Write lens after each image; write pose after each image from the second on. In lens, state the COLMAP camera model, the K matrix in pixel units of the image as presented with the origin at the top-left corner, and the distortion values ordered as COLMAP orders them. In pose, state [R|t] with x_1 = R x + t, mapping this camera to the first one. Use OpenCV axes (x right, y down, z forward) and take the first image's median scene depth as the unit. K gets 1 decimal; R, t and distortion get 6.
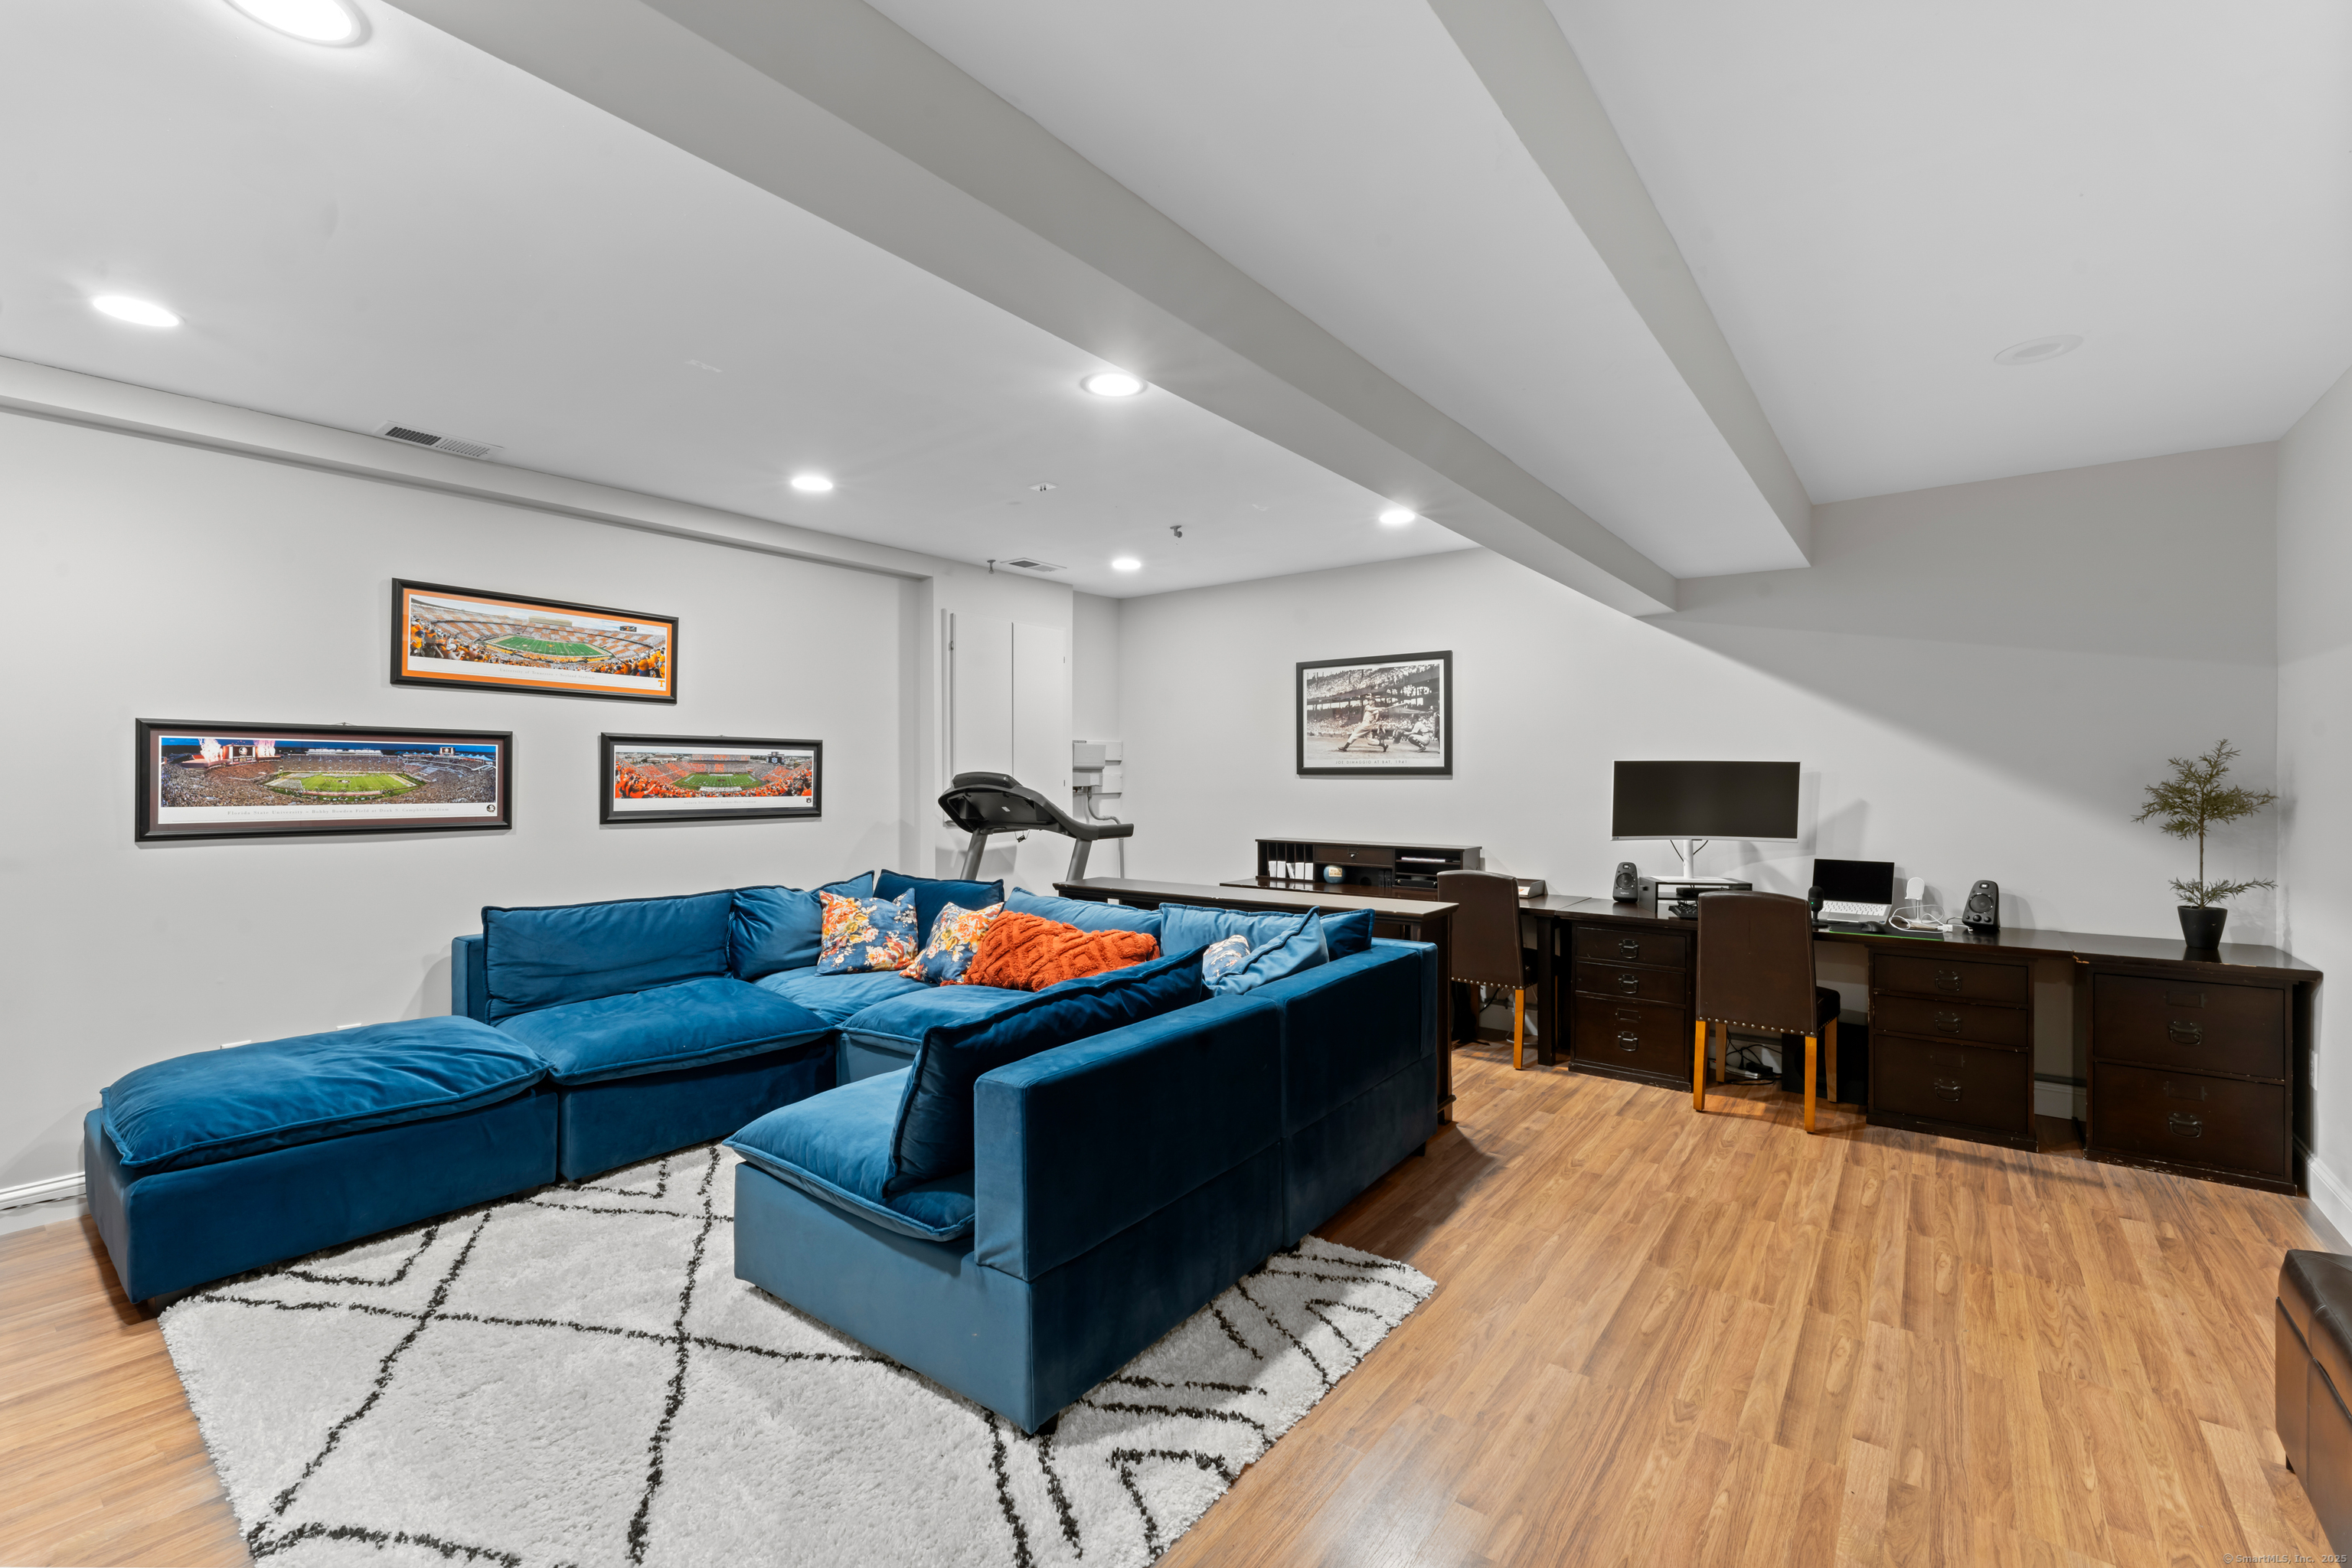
lens RADIAL K [[1006.5, 0, 1177.4], [0, 1006.5, 772.6], [0, 0, 1]] dist [0.001929, 0.000320]
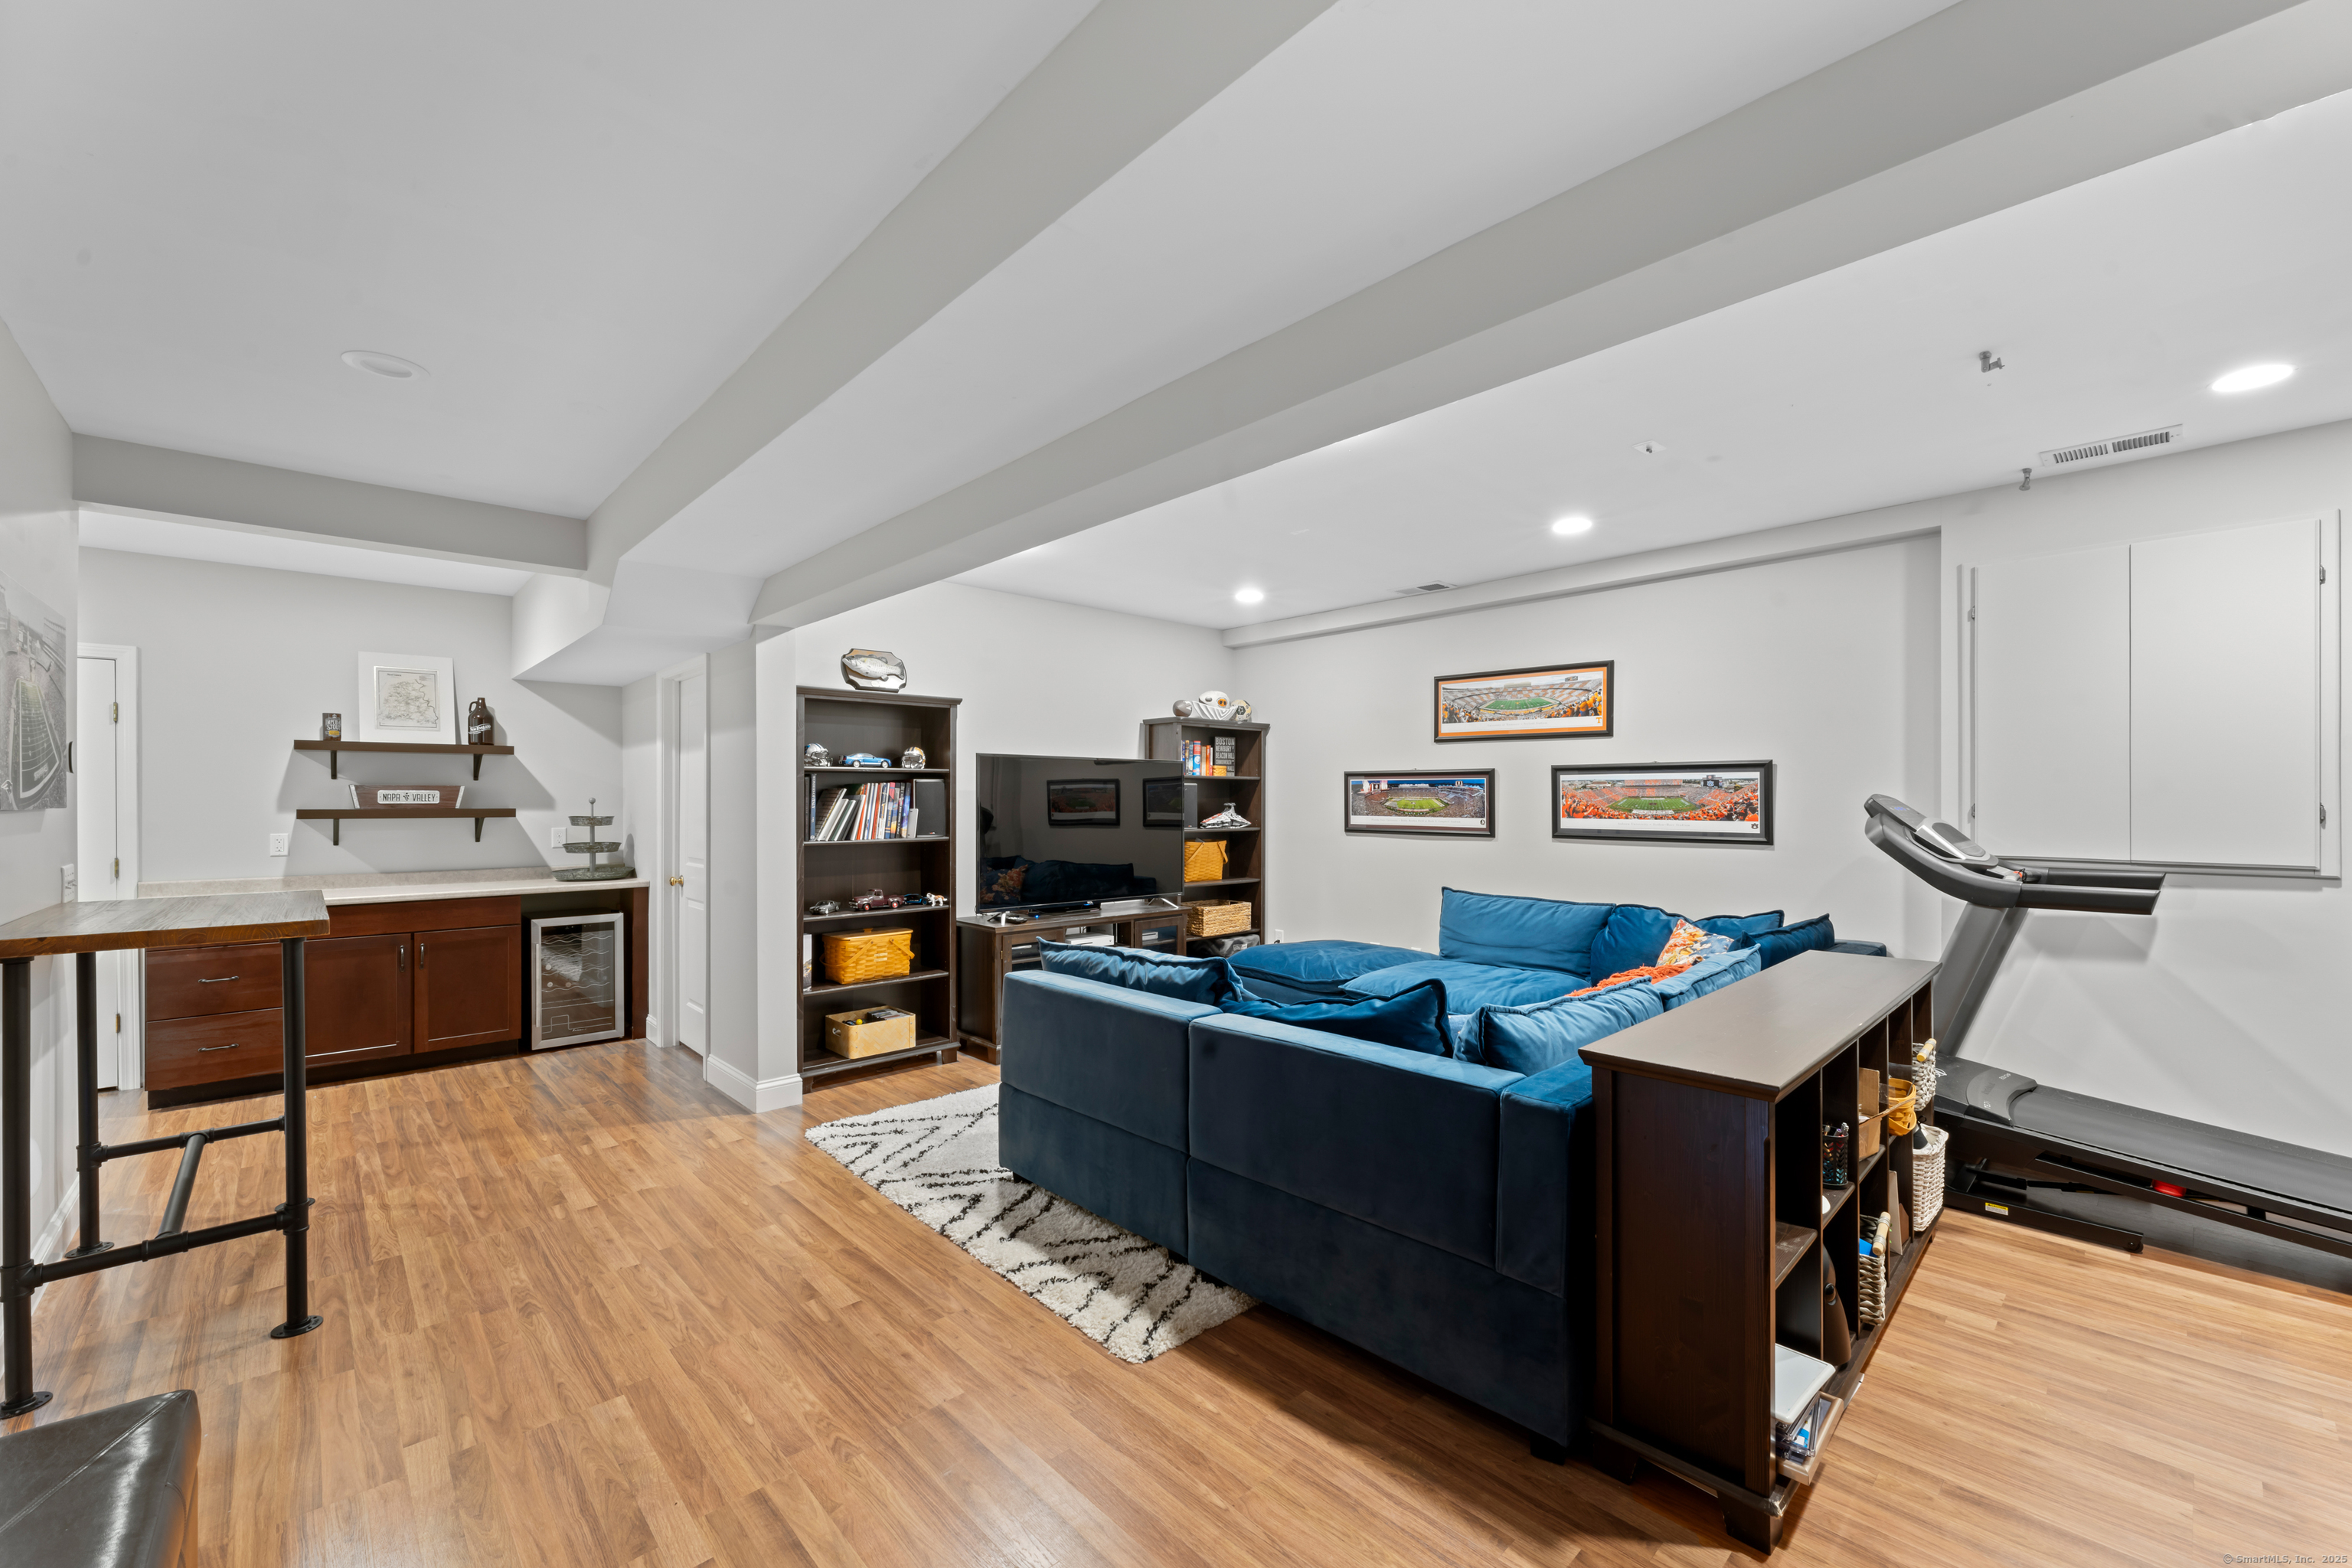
lens RADIAL K [[949.8, 0, 1181.9], [0, 949.8, 800.4], [0, 0, 1]] dist [-0.000332, 0.000764]
pose [[-0.168187, 0.002313, -0.985752, 0.764140], [0.005544, 0.999984, 0.001400, -0.000136], [0.985739, -0.005230, -0.168197, 0.833939]]
